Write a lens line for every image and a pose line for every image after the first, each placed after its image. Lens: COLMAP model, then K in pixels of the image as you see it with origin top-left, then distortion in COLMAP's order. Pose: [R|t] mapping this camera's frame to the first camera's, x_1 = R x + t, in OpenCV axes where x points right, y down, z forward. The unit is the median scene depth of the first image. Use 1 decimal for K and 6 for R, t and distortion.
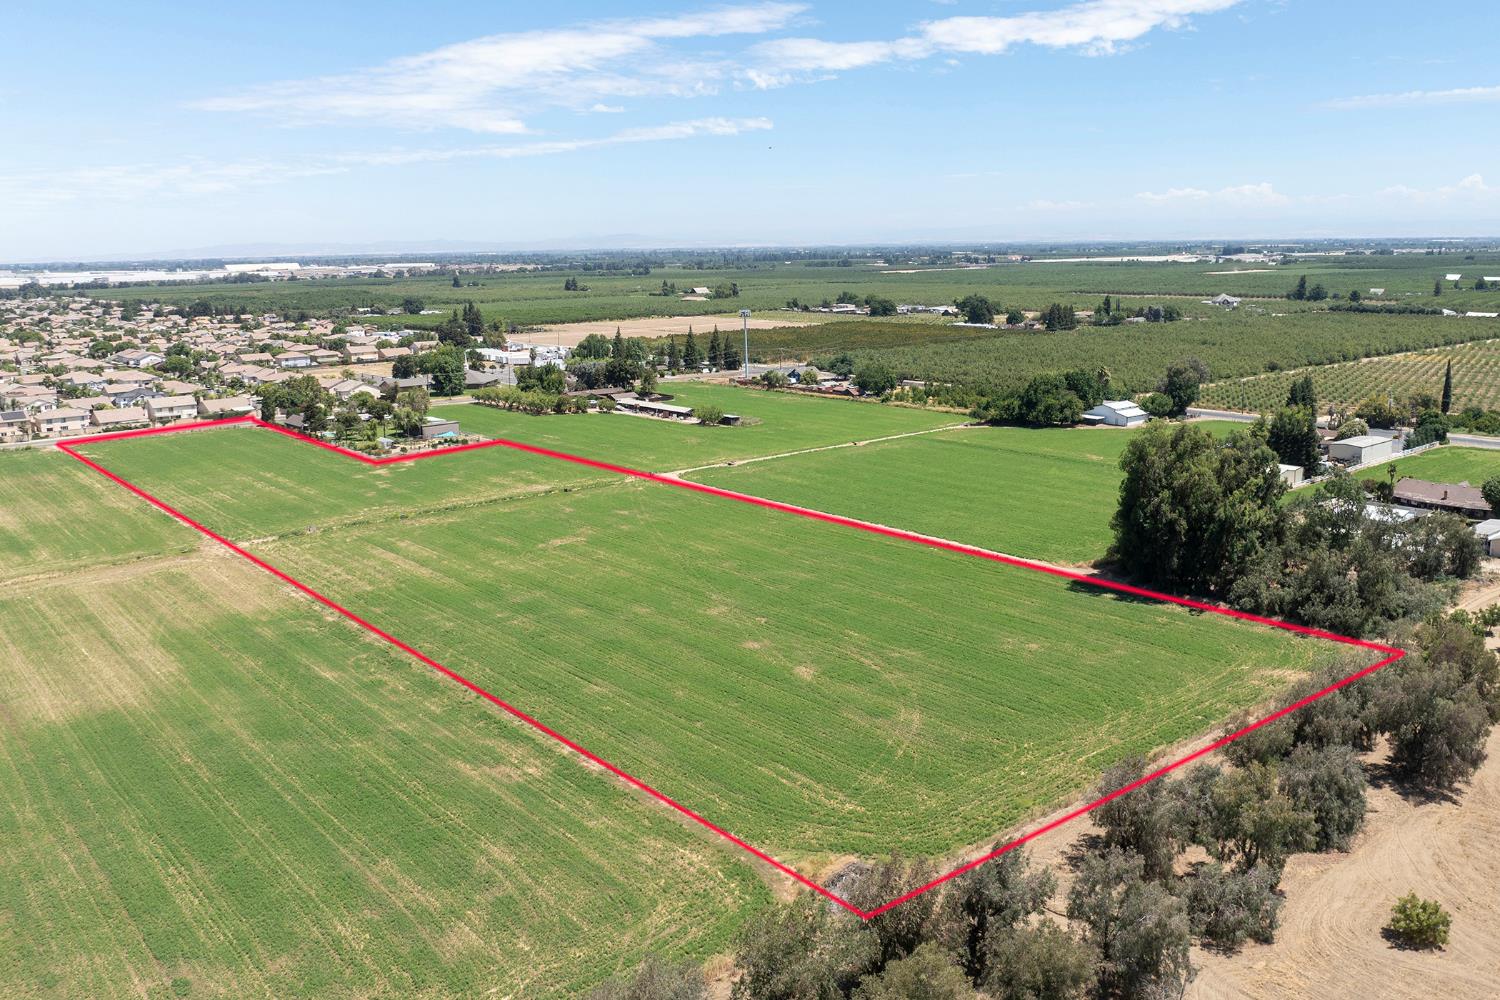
lens RADIAL K [[1218.8, 0, 800.5], [0, 1218.8, 475.2], [0, 0, 1]] dist [-0.006196, -0.054580]
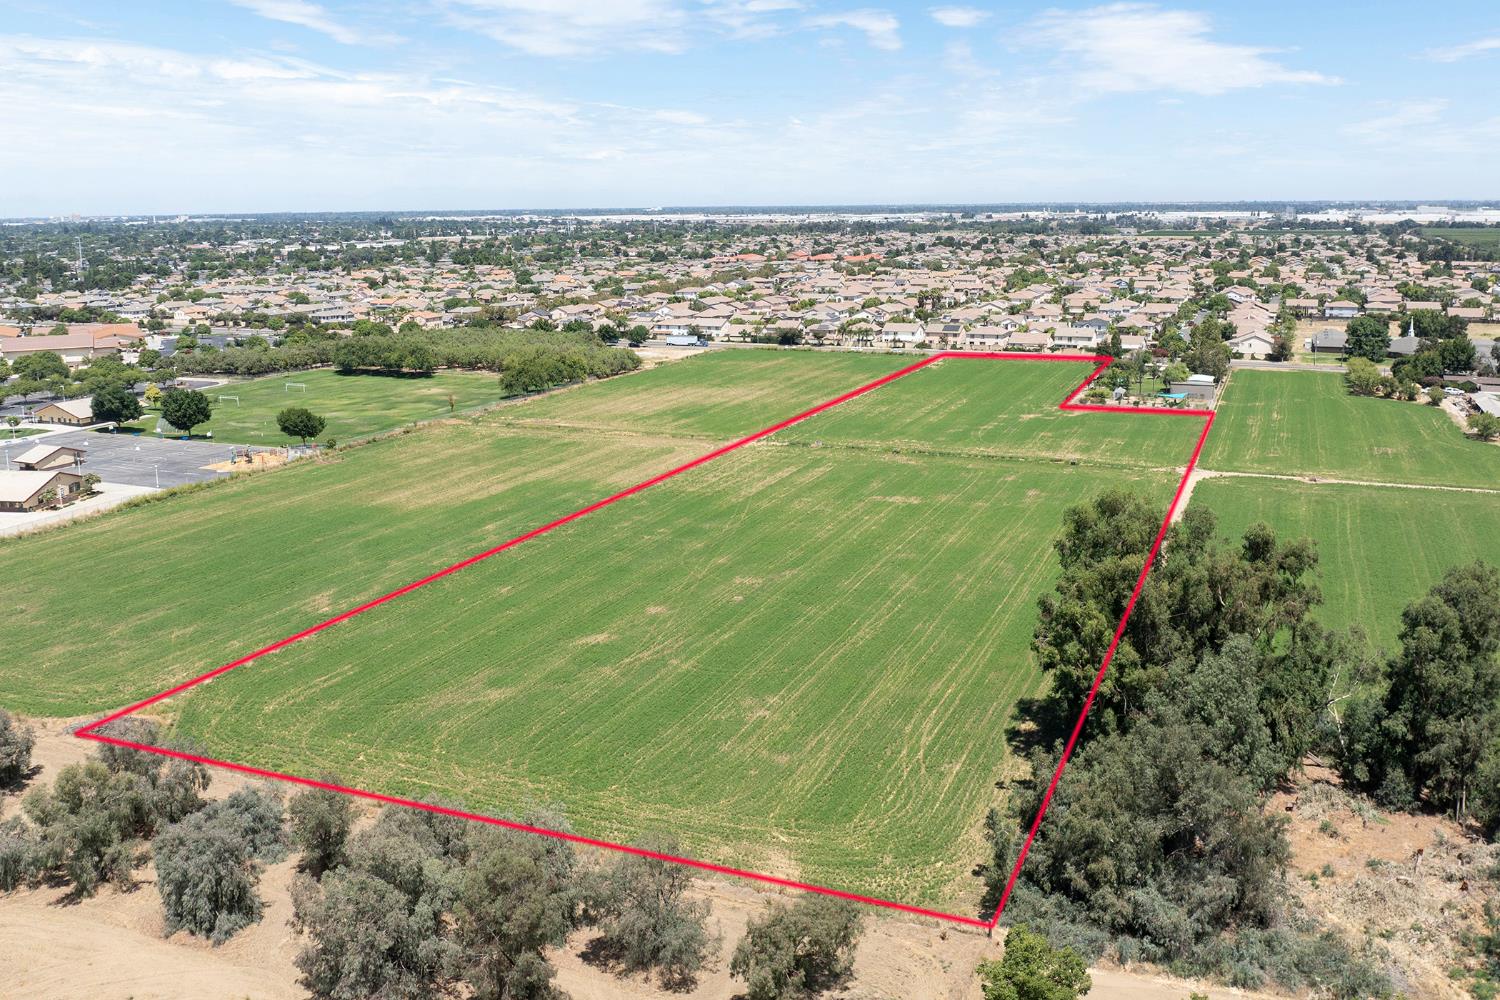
lens RADIAL K [[1218.8, 0, 800.5], [0, 1218.8, 475.2], [0, 0, 1]] dist [-0.006196, -0.054580]
pose [[0.457234, 0.206326, -0.865082, 0.760771], [-0.162680, 0.975708, 0.146727, -0.119168], [0.874341, 0.073643, 0.479692, 0.546893]]
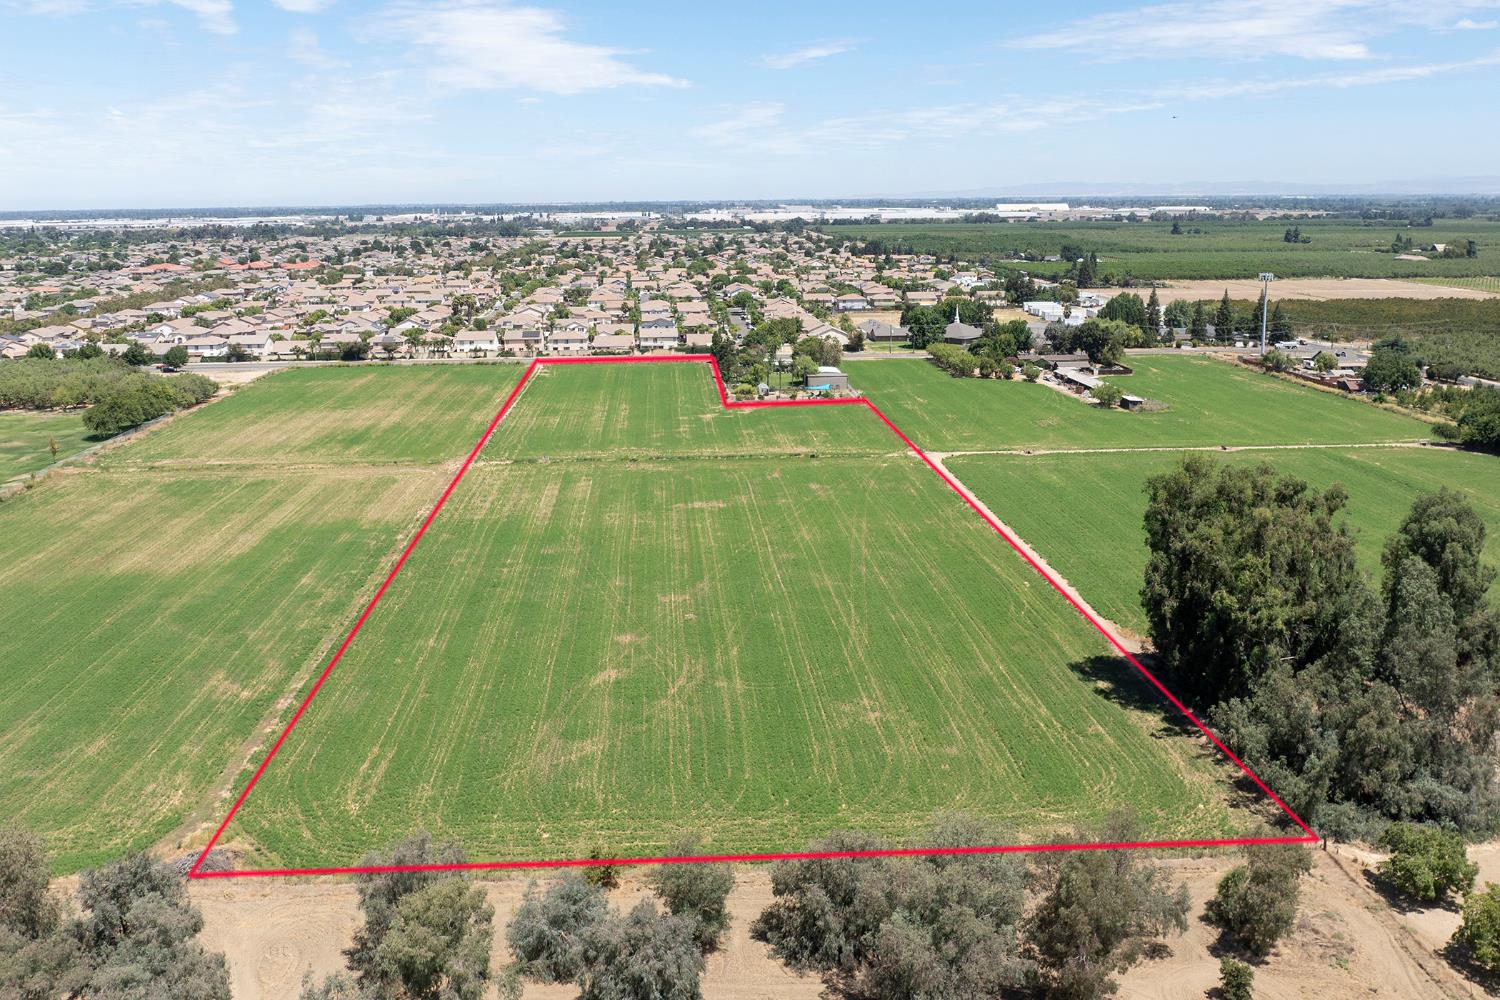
lens RADIAL K [[1278.9, 0, 721.1], [0, 1278.9, 498.7], [0, 0, 1]] dist [-0.014519, -0.031605]
pose [[0.785789, 0.150862, -0.599814, 0.519605], [-0.118357, 0.988552, 0.093581, -0.058063], [0.607065, -0.002543, 0.794648, 0.240601]]
